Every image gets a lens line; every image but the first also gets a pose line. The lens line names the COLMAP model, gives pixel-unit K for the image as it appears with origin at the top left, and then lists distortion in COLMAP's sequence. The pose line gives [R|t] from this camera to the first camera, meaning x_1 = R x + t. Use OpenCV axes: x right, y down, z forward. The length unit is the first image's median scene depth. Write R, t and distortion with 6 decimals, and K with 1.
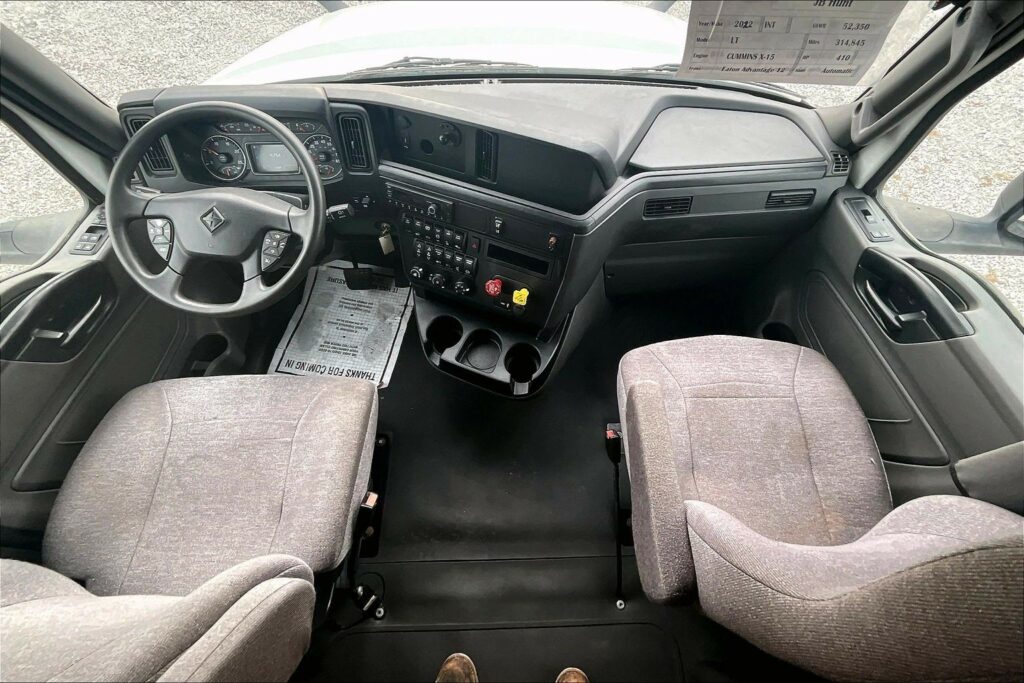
lens RADIAL K [[468.0, 0, 512.9], [0, 468.0, 312.7], [0, 0, 1]] dist [0.000419, 0.000193]
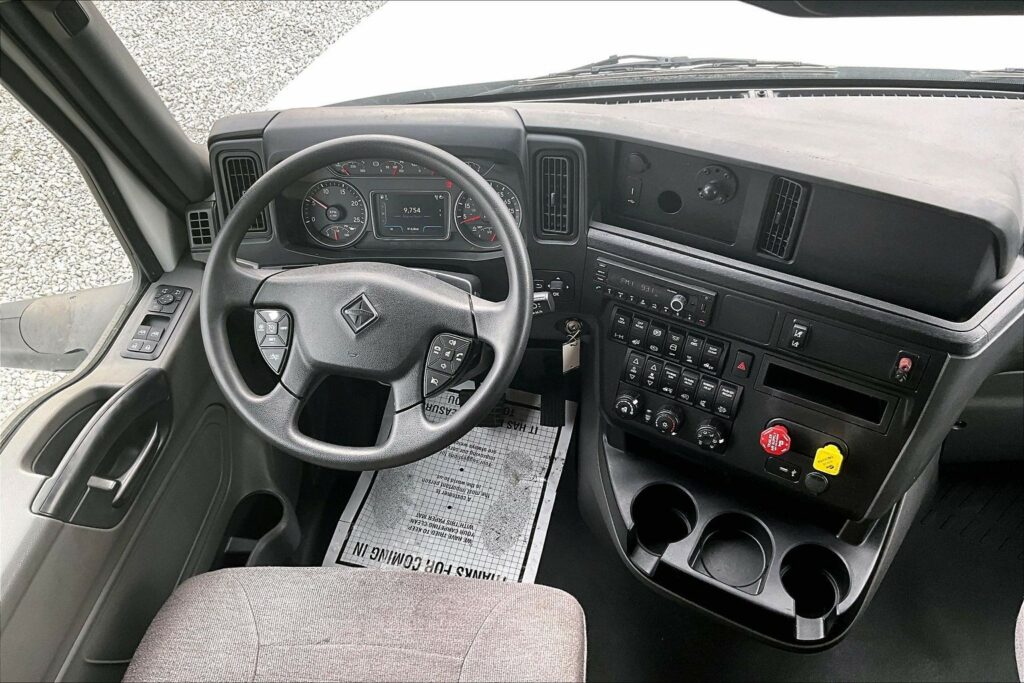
lens RADIAL K [[852.9, 0, 512.0], [0, 852.9, 341.5], [0, 0, 1]] dist [0.102487, -0.191539]
pose [[0.989728, 0.034472, -0.138741, -0.213634], [-0.054565, 0.988110, -0.143739, -0.004540], [0.132137, 0.149833, 0.979842, -0.082596]]
